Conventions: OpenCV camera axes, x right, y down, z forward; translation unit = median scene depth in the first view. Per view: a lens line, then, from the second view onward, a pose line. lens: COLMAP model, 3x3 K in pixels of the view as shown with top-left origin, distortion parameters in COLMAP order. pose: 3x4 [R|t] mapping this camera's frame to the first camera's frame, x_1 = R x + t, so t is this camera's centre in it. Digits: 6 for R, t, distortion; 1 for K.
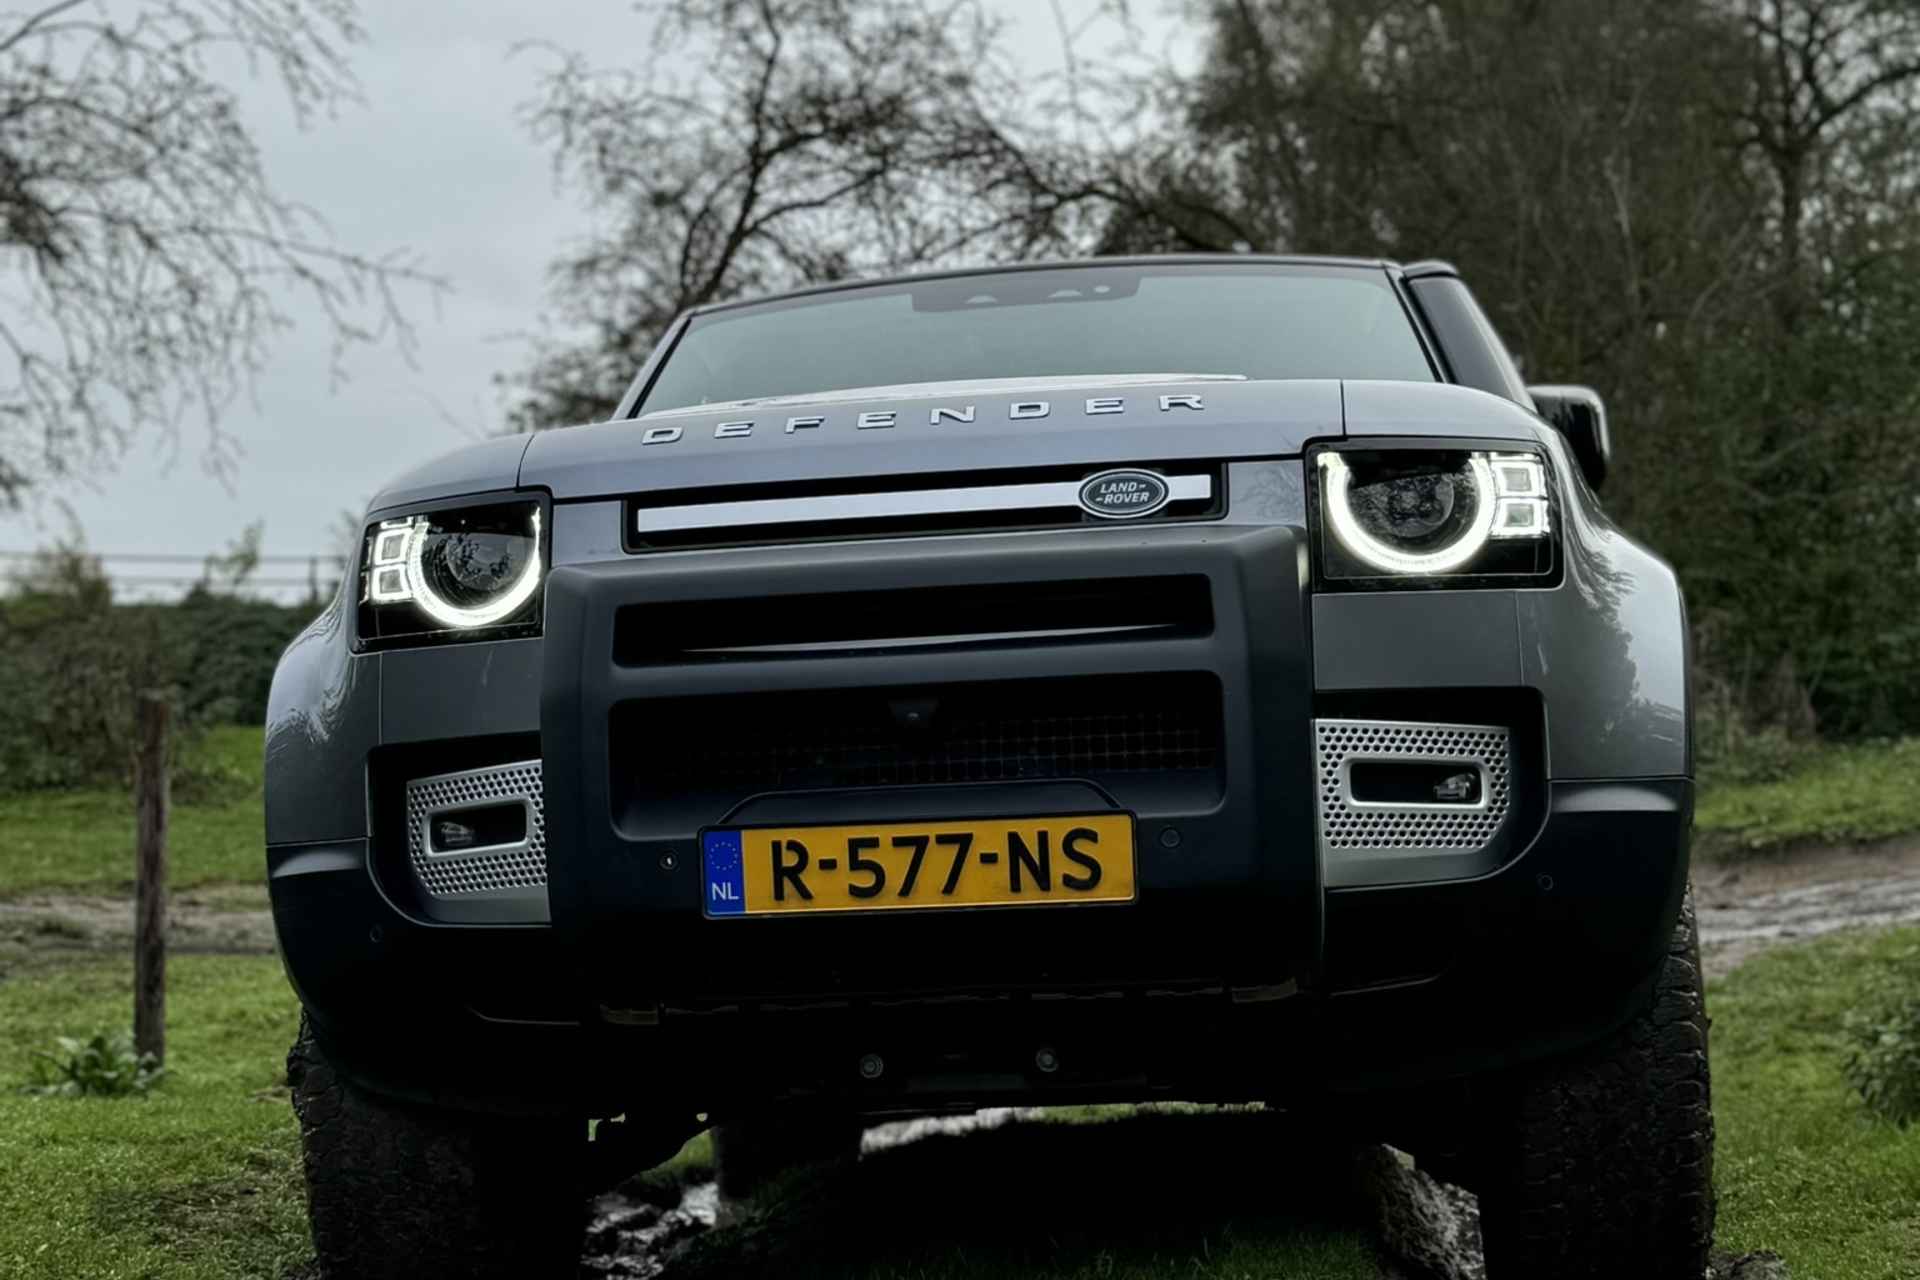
lens RADIAL K [[2271.8, 0, 960.0], [0, 2271.8, 640.0], [0, 0, 1]] dist [0.018405, -0.007055]
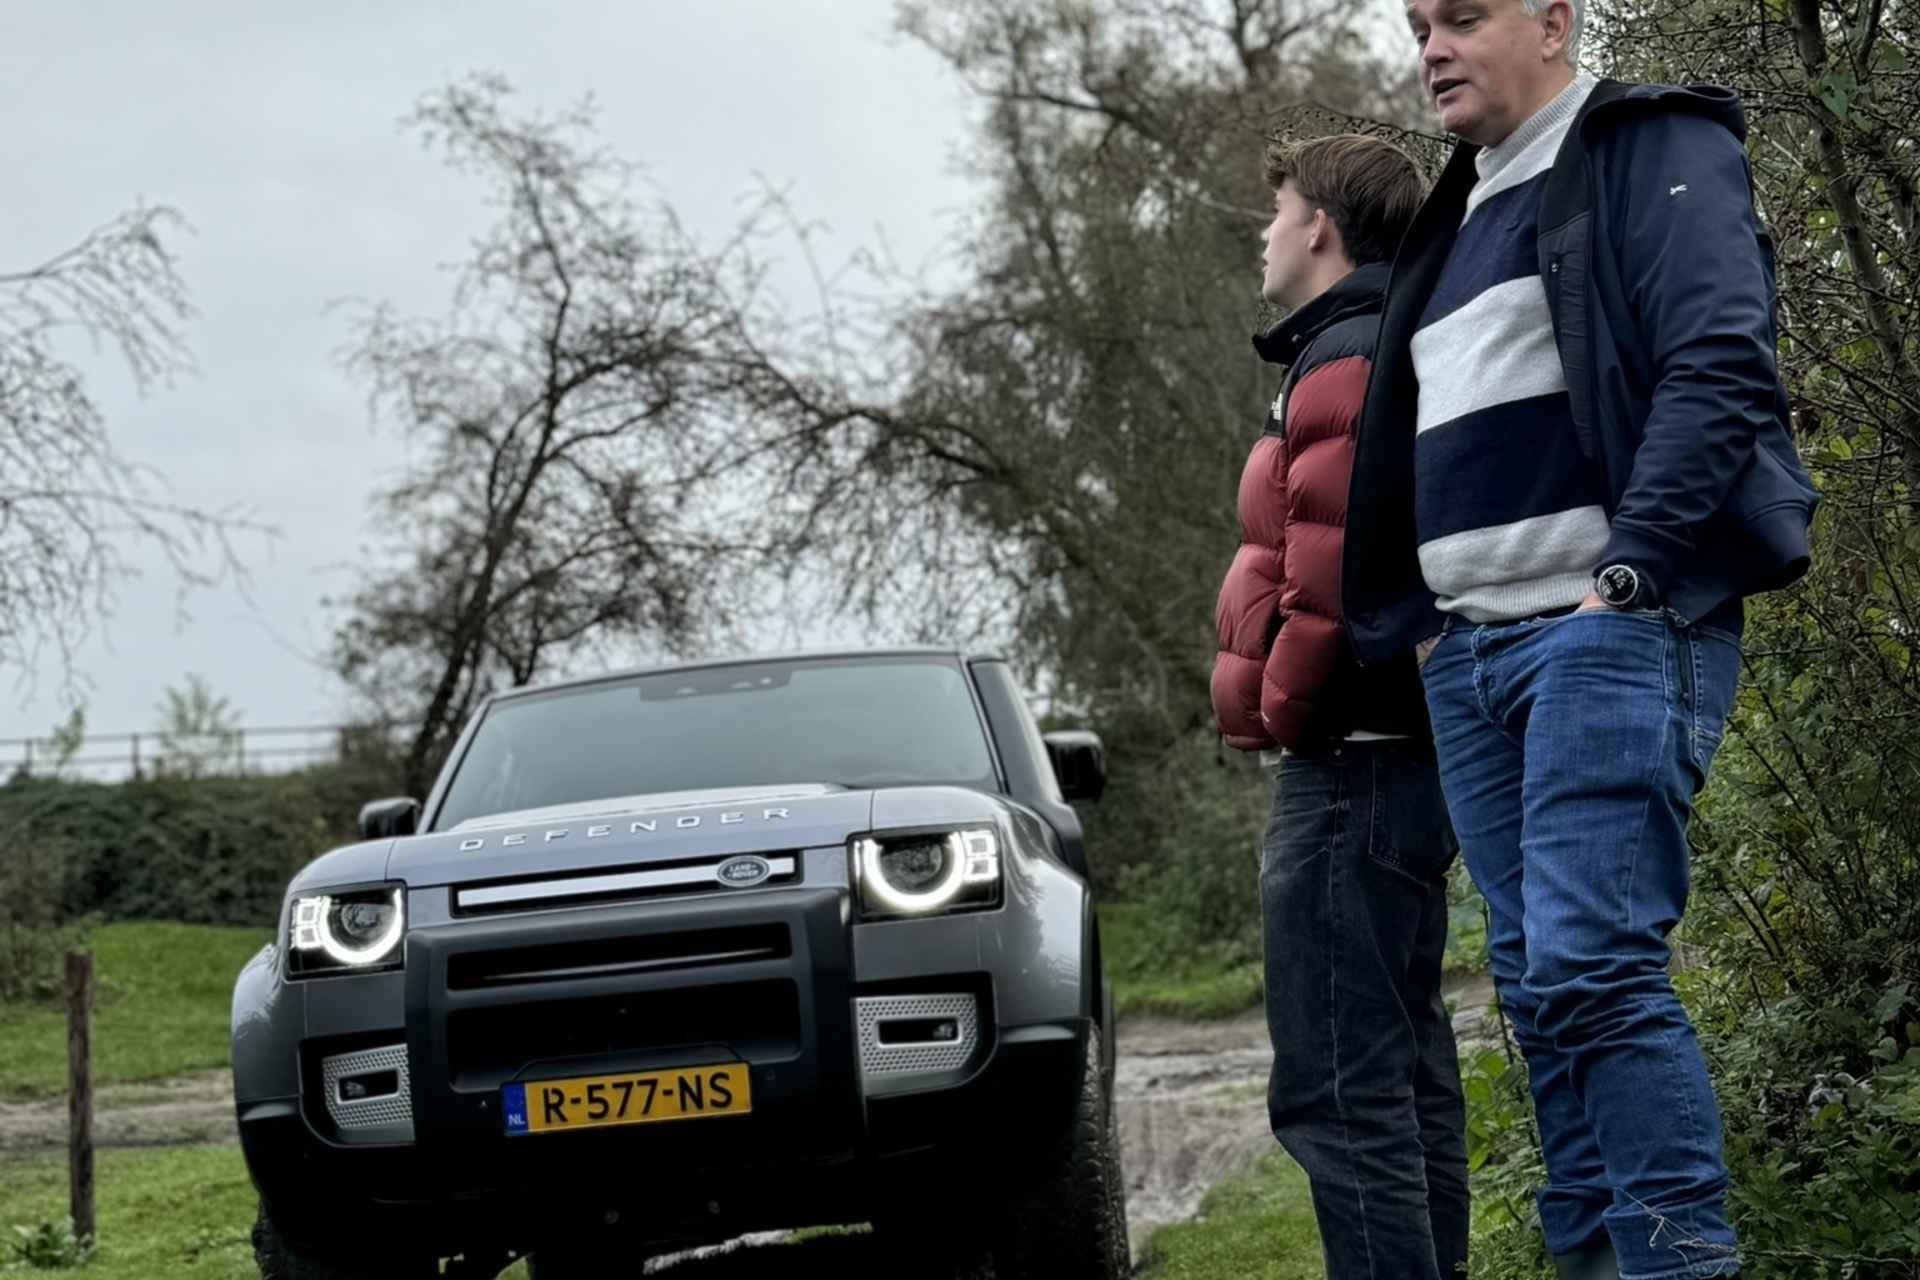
lens RADIAL K [[2368.6, 0, 960.0], [0, 2368.6, 640.0], [0, 0, 1]] dist [0.040060, -0.080512]
pose [[0.996767, -0.042576, 0.068131, 0.029171], [0.045532, 0.998061, -0.042435, -0.037624], [-0.066192, 0.045400, 0.996773, -0.196418]]
